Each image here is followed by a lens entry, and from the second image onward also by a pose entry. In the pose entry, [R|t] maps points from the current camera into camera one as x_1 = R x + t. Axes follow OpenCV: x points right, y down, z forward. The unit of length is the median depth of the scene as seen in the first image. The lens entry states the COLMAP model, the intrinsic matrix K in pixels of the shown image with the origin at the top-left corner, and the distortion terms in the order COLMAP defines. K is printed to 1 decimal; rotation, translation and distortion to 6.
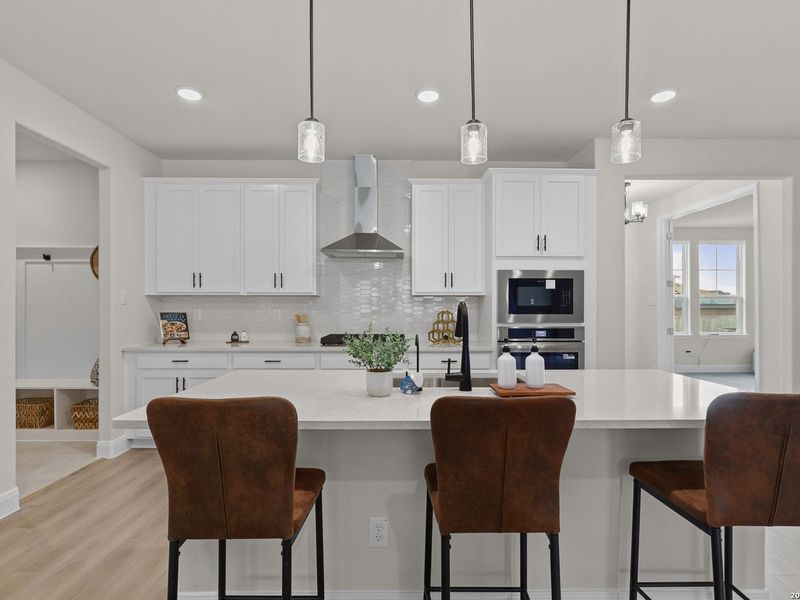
lens RADIAL K [[417.4, 0, 398.9], [0, 417.4, 304.1], [0, 0, 1]] dist [-0.006525, 0.001836]
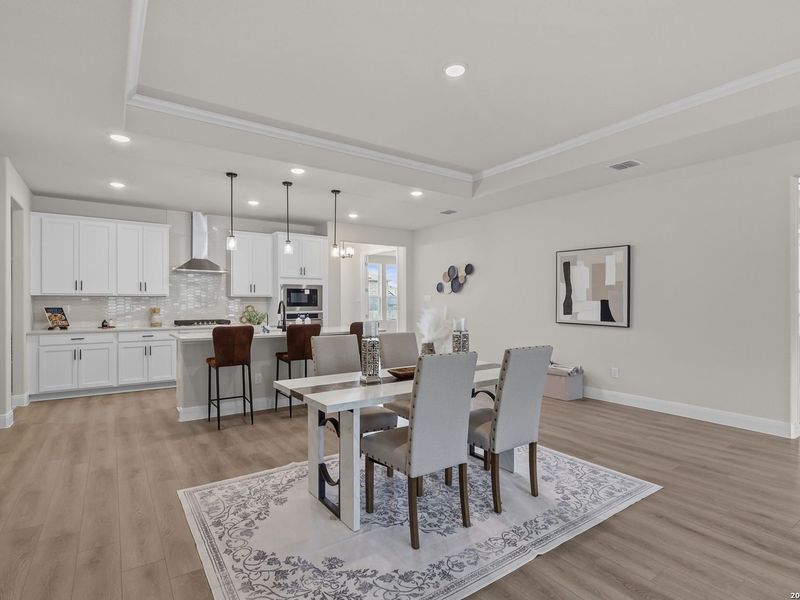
lens RADIAL K [[417.4, 0, 399.8], [0, 417.4, 299.2], [0, 0, 1]] dist [-0.006525, 0.001836]
pose [[0.825145, 0.002975, 0.564914, -0.379749], [0.000109, 0.999985, -0.005426, -0.000372], [-0.564922, 0.004538, 0.825132, -0.859012]]
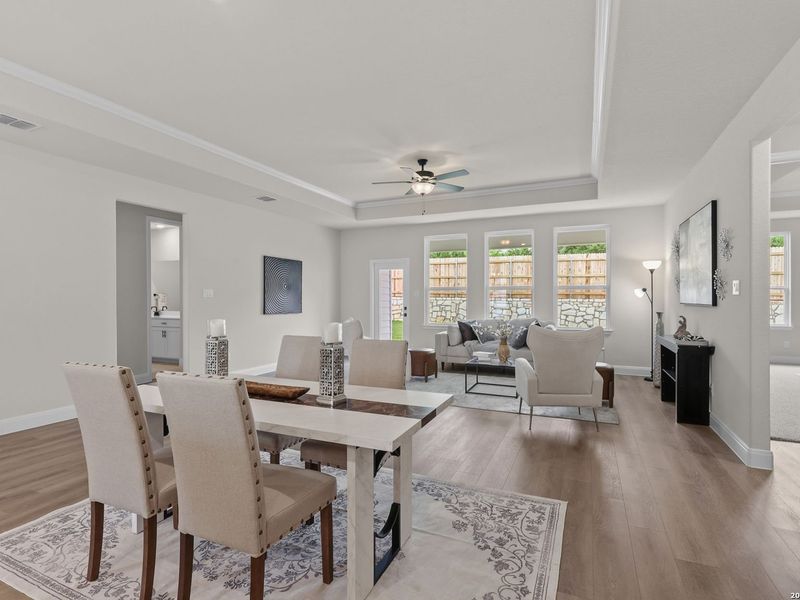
lens RADIAL K [[417.4, 0, 391.1], [0, 417.4, 298.1], [0, 0, 1]] dist [-0.006525, 0.001836]
pose [[-0.902145, 0.002709, 0.431424, -0.322887], [0.001786, 0.999995, -0.002544, 0.001627], [-0.431429, -0.001524, -0.902146, 0.204664]]
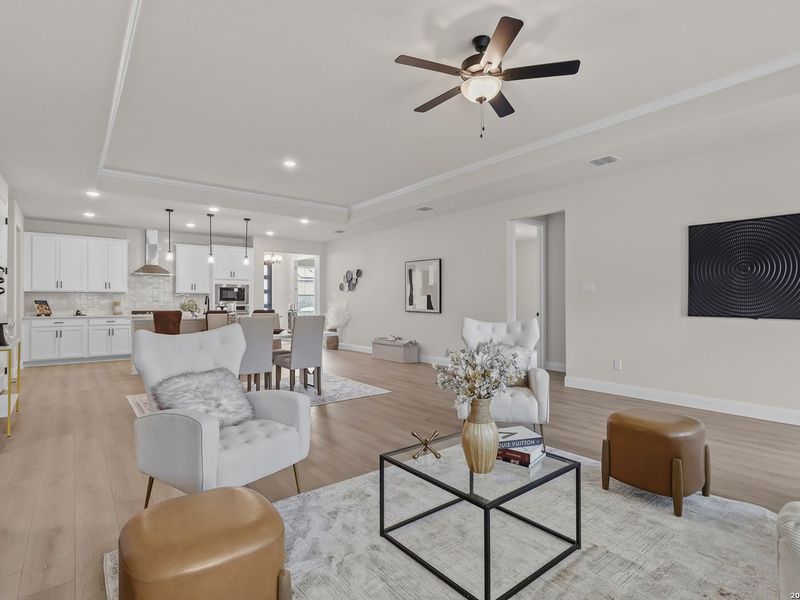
lens RADIAL K [[417.4, 0, 397.9], [0, 417.4, 298.4], [0, 0, 1]] dist [-0.006525, 0.001836]
pose [[0.791135, 0.005857, 0.611613, -0.419224], [-0.000280, 0.999958, -0.009214, 0.029193], [-0.611641, 0.007118, 0.791103, -1.628256]]
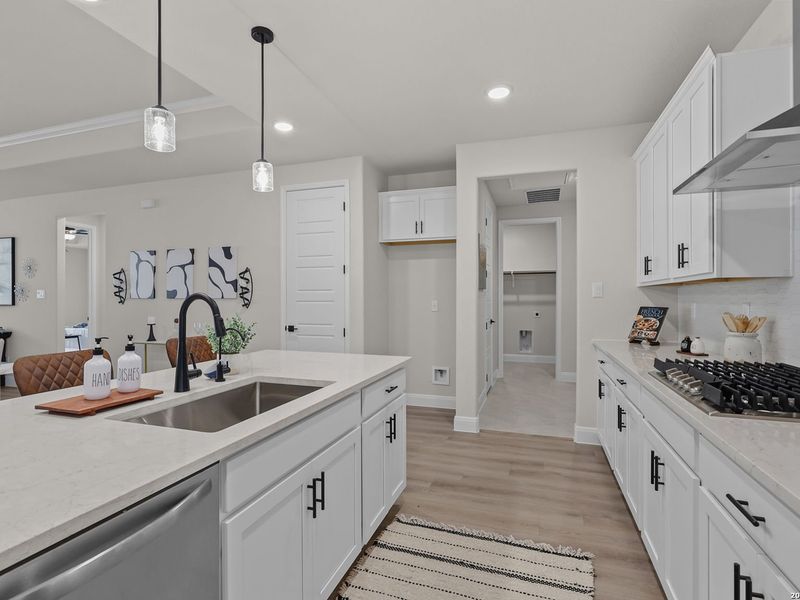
lens RADIAL K [[417.4, 0, 398.8], [0, 417.4, 299.0], [0, 0, 1]] dist [-0.006525, 0.001836]
pose [[-0.324262, 0.000623, -0.945967, 0.410319], [0.004725, 0.999988, -0.000962, 0.003655], [0.945955, -0.004782, -0.324261, 0.819135]]
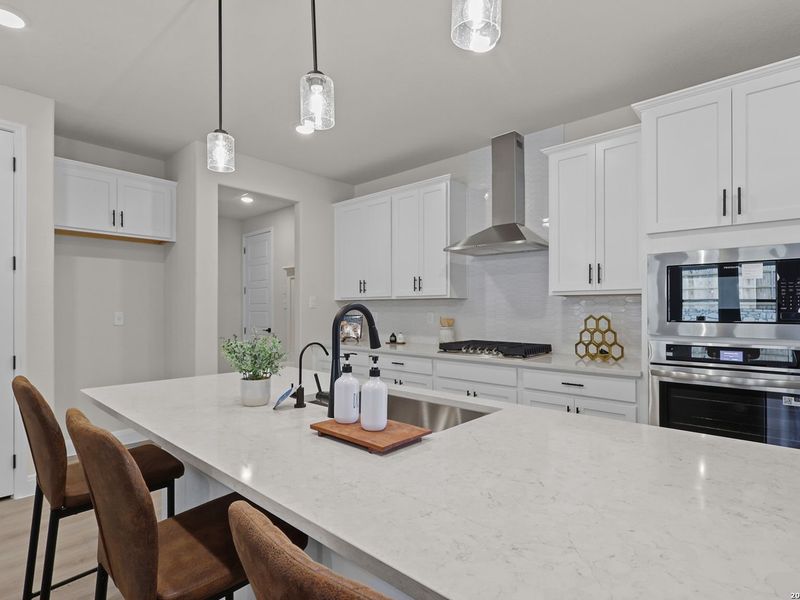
lens RADIAL K [[417.4, 0, 407.5], [0, 417.4, 308.8], [0, 0, 1]] dist [-0.006525, 0.001836]
pose [[0.740564, -0.001407, -0.671984, 0.370716], [0.003843, 0.999990, 0.002142, 0.000909], [0.671974, -0.004169, 0.740563, 0.241437]]
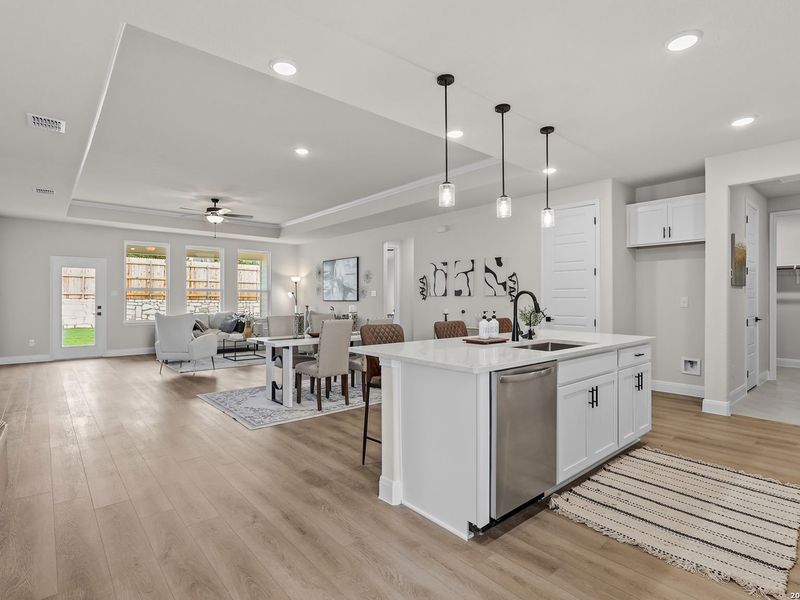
lens RADIAL K [[417.4, 0, 399.5], [0, 417.4, 298.8], [0, 0, 1]] dist [-0.006525, 0.001836]
pose [[-0.762583, -0.000126, -0.646890, 0.789459], [0.002416, 0.999992, -0.003043, 0.014936], [0.646886, -0.003883, -0.762577, 0.953369]]
